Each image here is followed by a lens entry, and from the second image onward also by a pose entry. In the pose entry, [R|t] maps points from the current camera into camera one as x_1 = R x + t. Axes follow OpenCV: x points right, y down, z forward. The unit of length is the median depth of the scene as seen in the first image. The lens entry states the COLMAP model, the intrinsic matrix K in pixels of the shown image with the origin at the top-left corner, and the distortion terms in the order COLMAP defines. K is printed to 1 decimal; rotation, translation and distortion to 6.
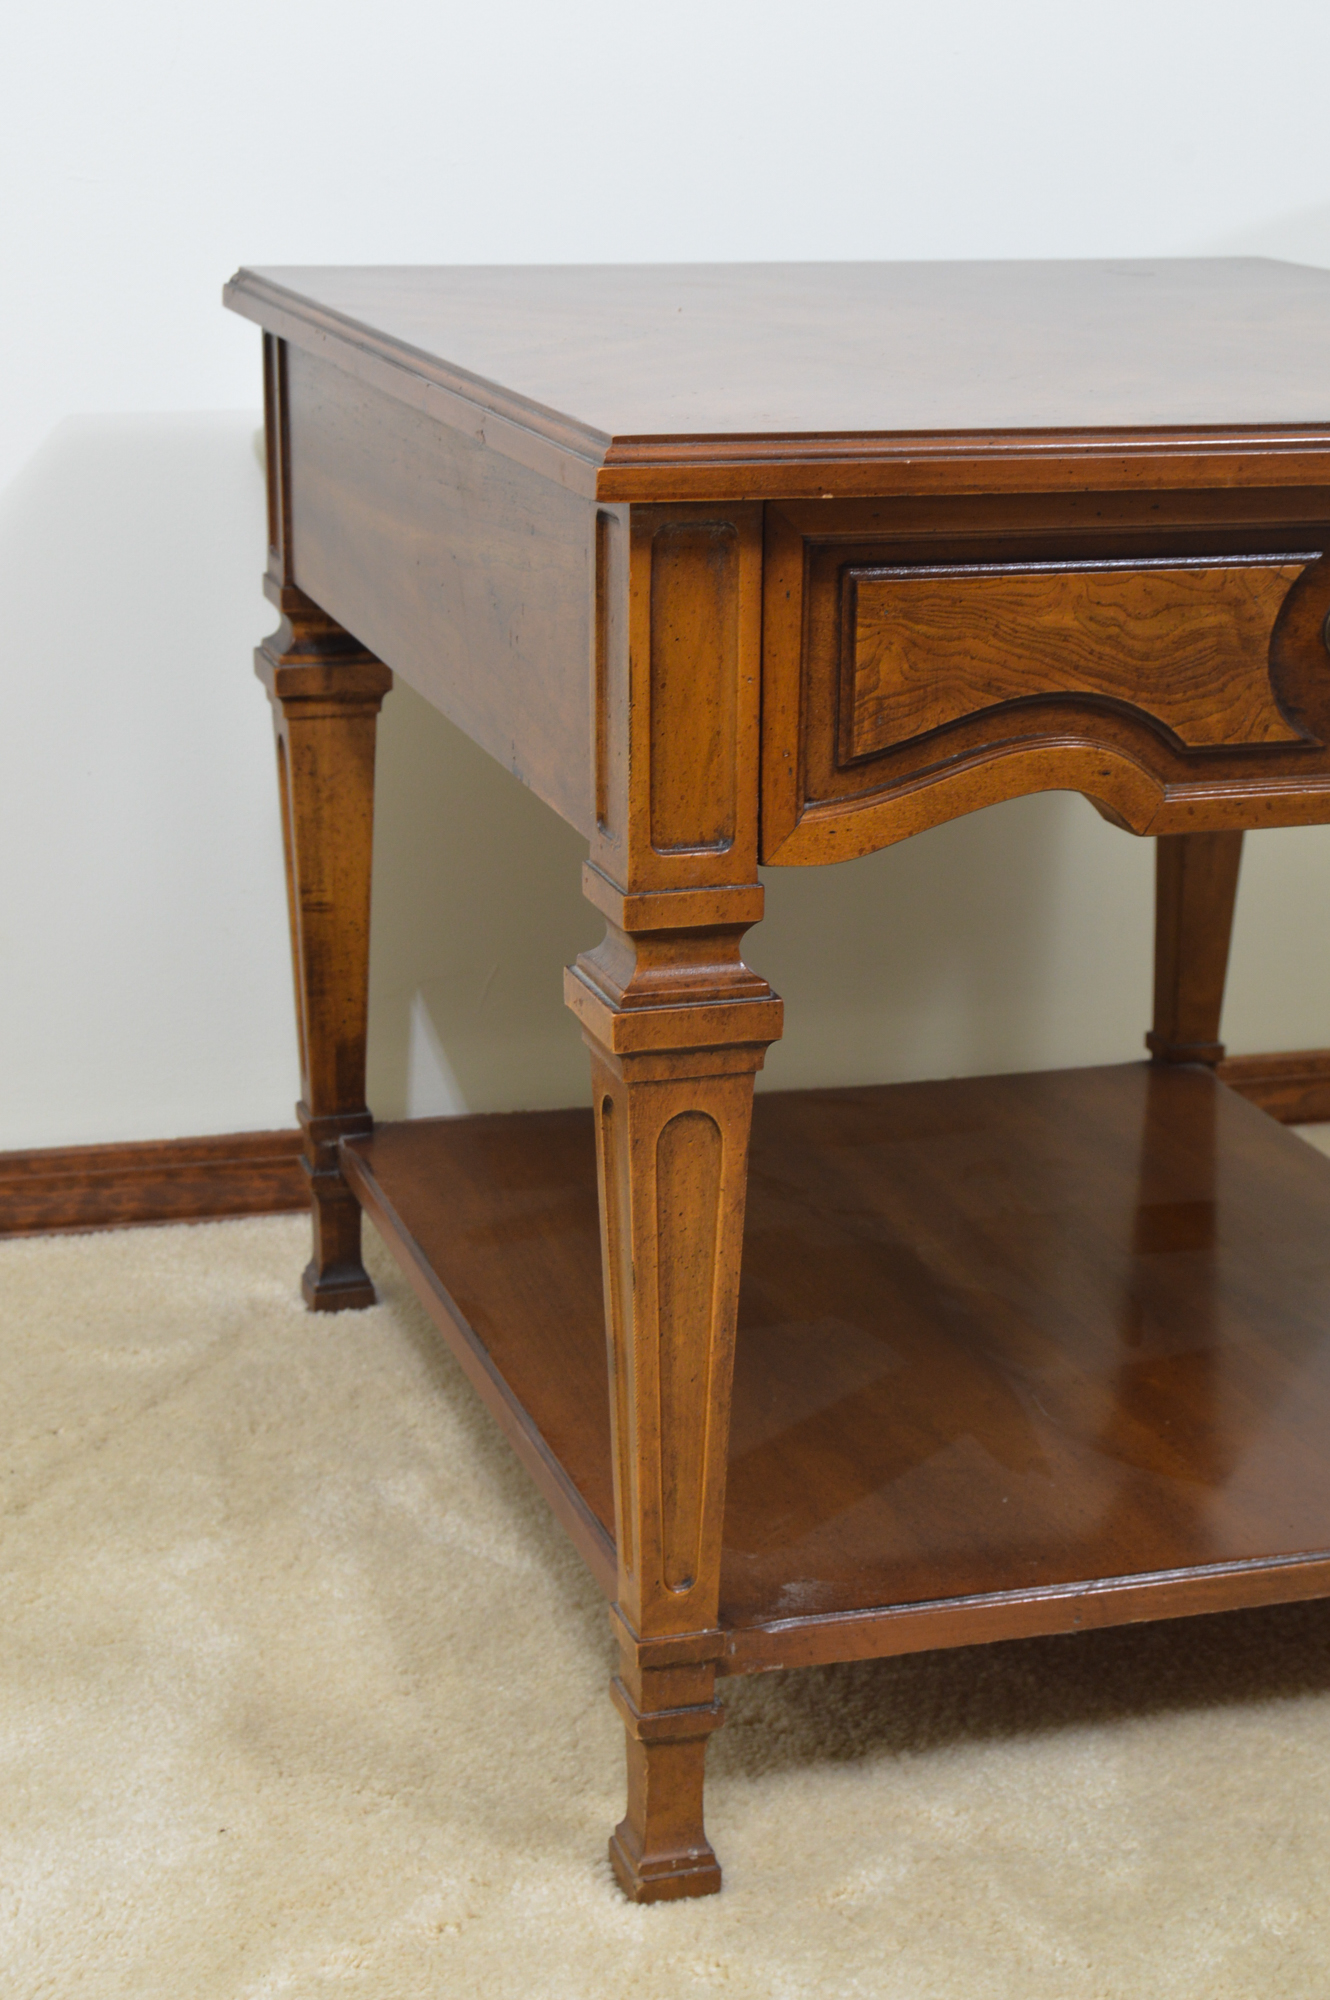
lens RADIAL K [[3293.1, 0, 648.8], [0, 3293.1, 1010.3], [0, 0, 1]] dist [-0.067813, 0.000000]
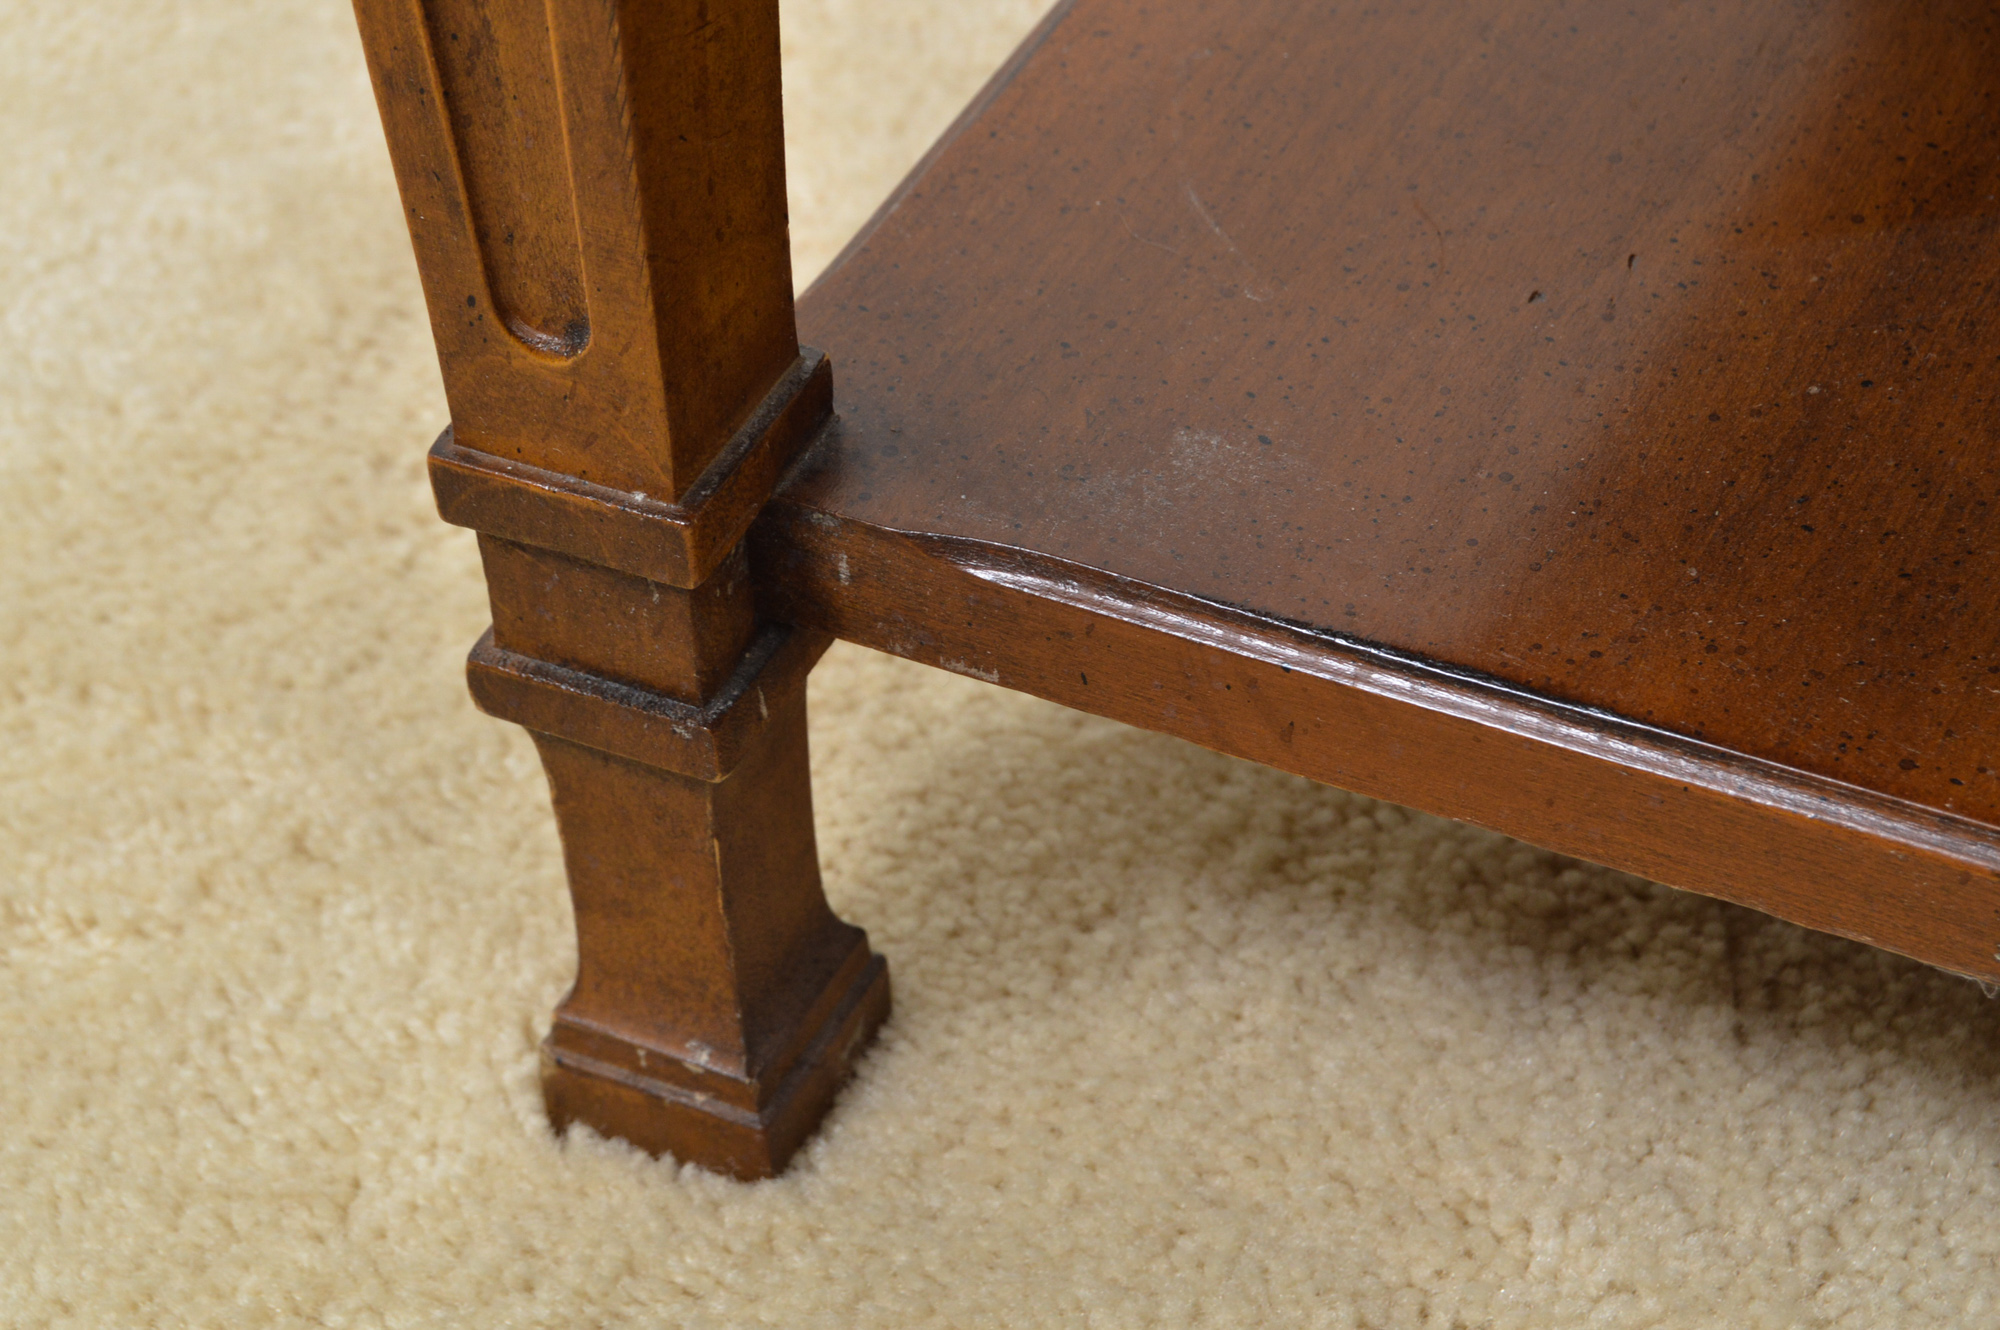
lens RADIAL K [[4426.6, 0, 1037.0], [0, 4426.6, 670.1], [0, 0, 1]] dist [-0.027968, 0.000000]
pose [[0.734996, 0.416813, -0.534835, 0.285277], [-0.145347, 0.867271, 0.476147, 0.000748], [0.662311, -0.272229, 0.698023, 0.766381]]
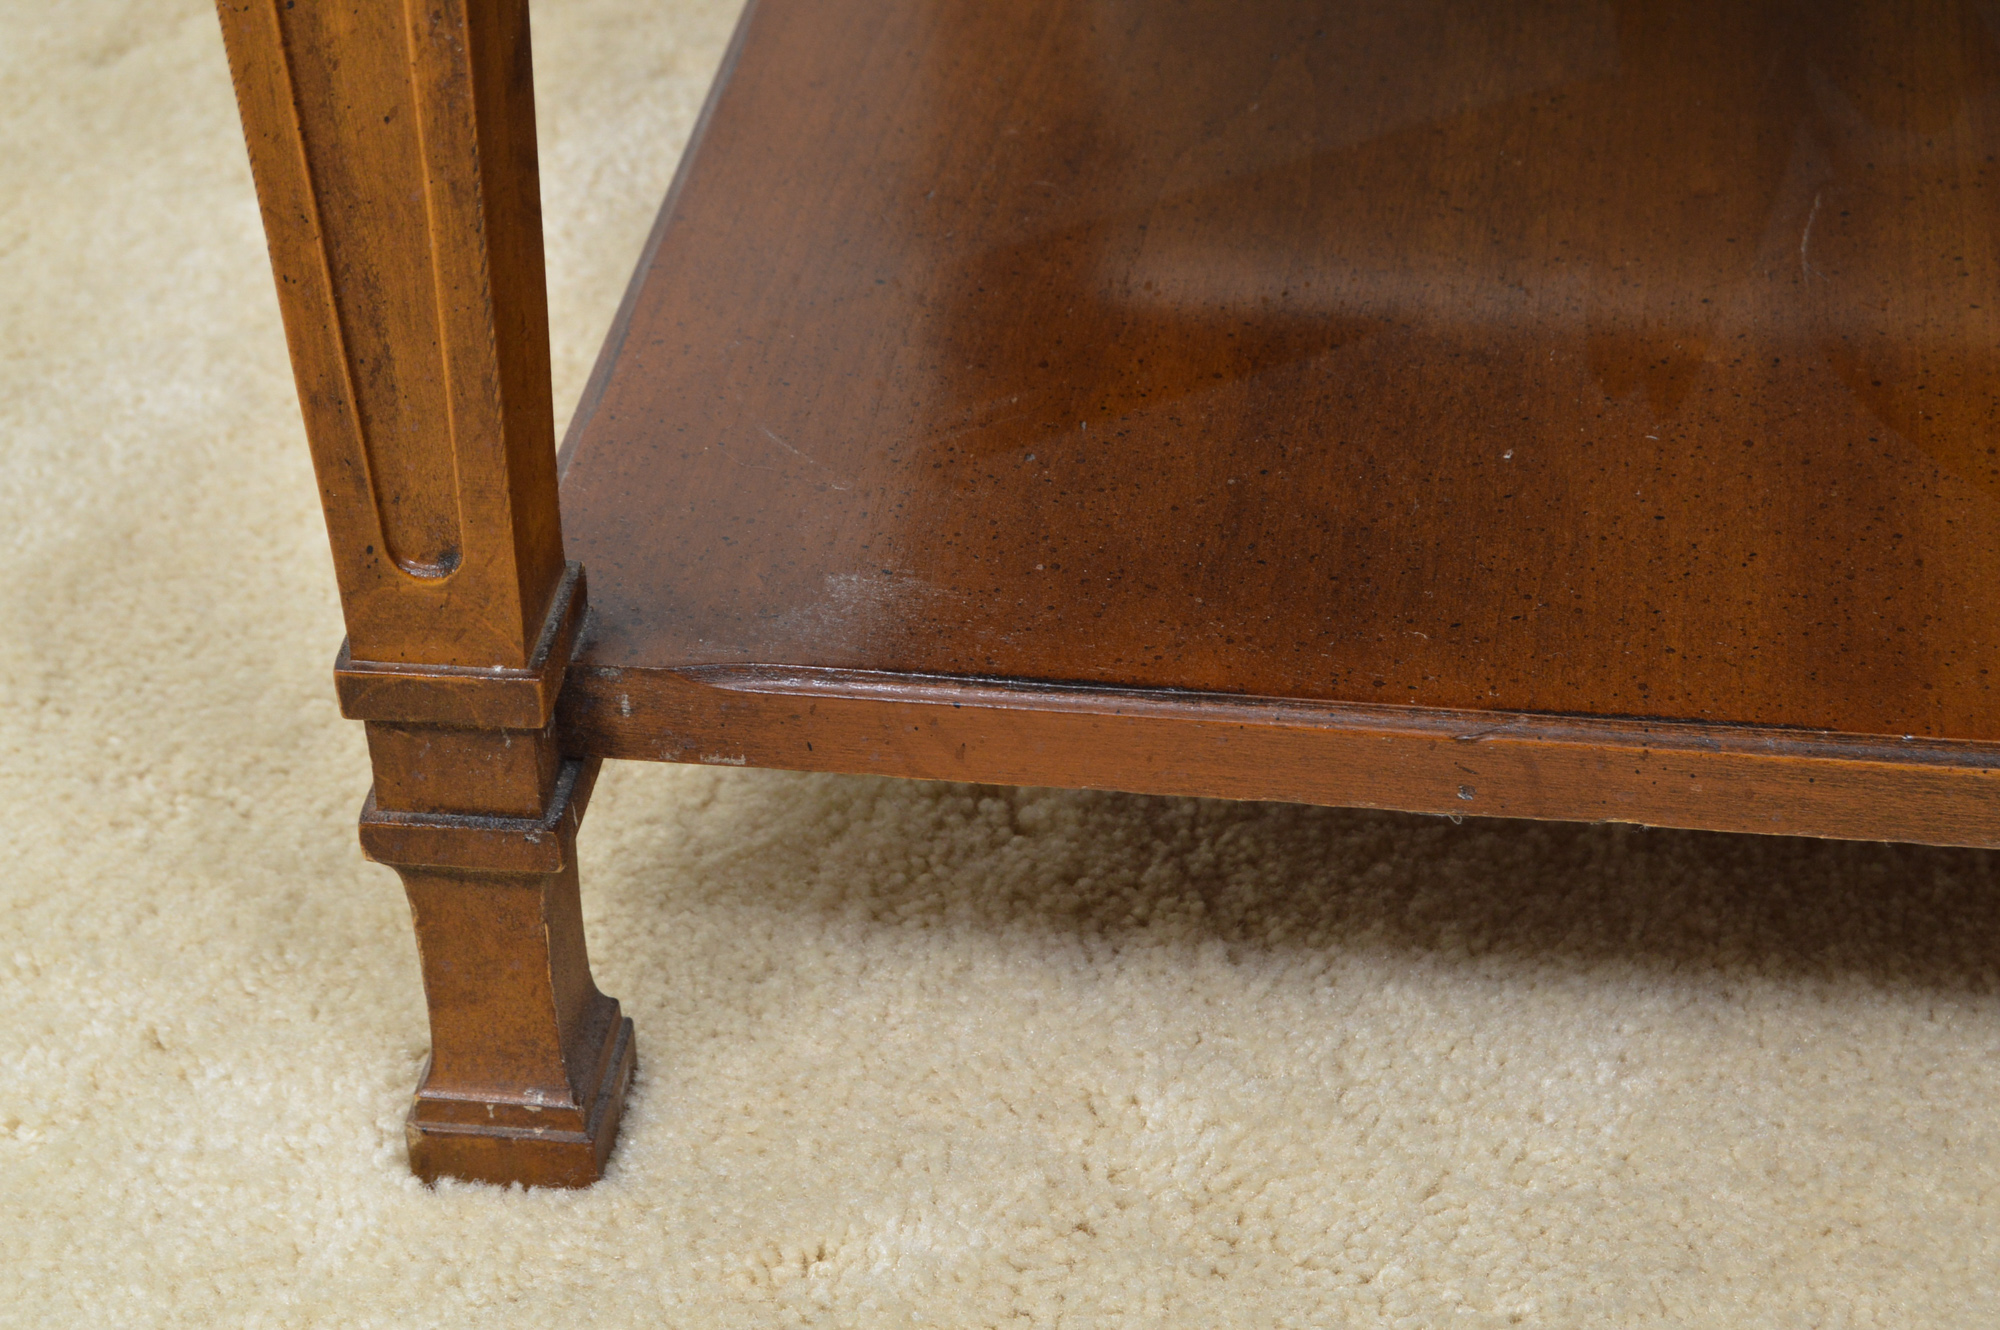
lens RADIAL K [[4426.6, 0, 1018.3], [0, 4426.6, 668.4], [0, 0, 1]] dist [-0.027968, 0.000000]
pose [[0.908403, 0.212381, -0.360136, 0.308547], [-0.082697, 0.935626, 0.343169, -0.021788], [0.409835, -0.281954, 0.867489, 0.537730]]
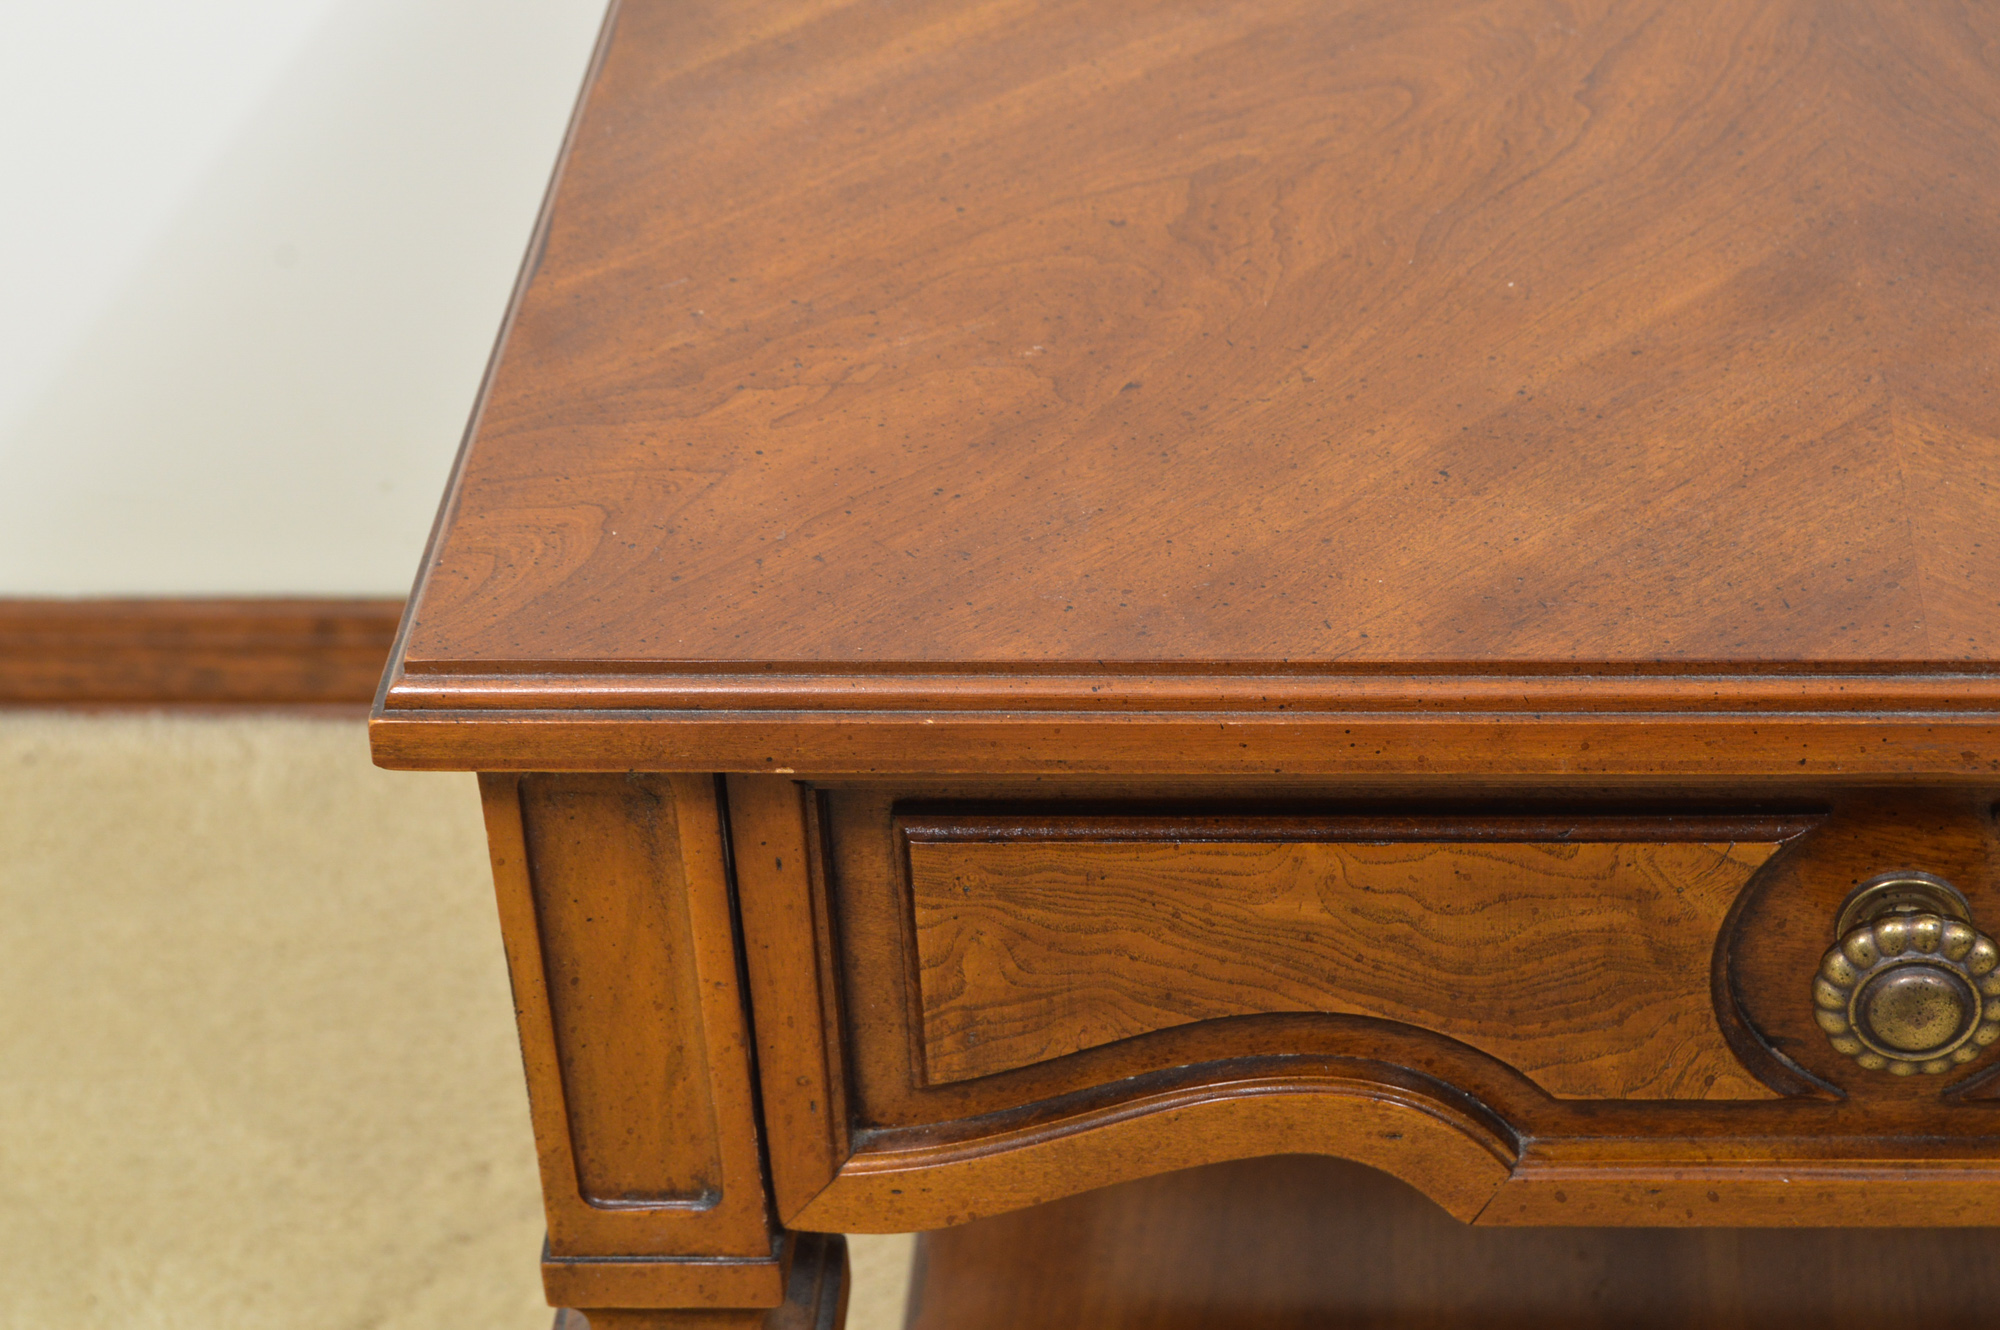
lens RADIAL K [[4426.6, 0, 1019.6], [0, 4426.6, 674.4], [0, 0, 1]] dist [-0.027968, 0.000000]
pose [[0.932841, 0.147563, -0.328684, 0.319326], [-0.044035, 0.952136, 0.302485, -0.378662], [0.357587, -0.267696, 0.894690, 0.305880]]
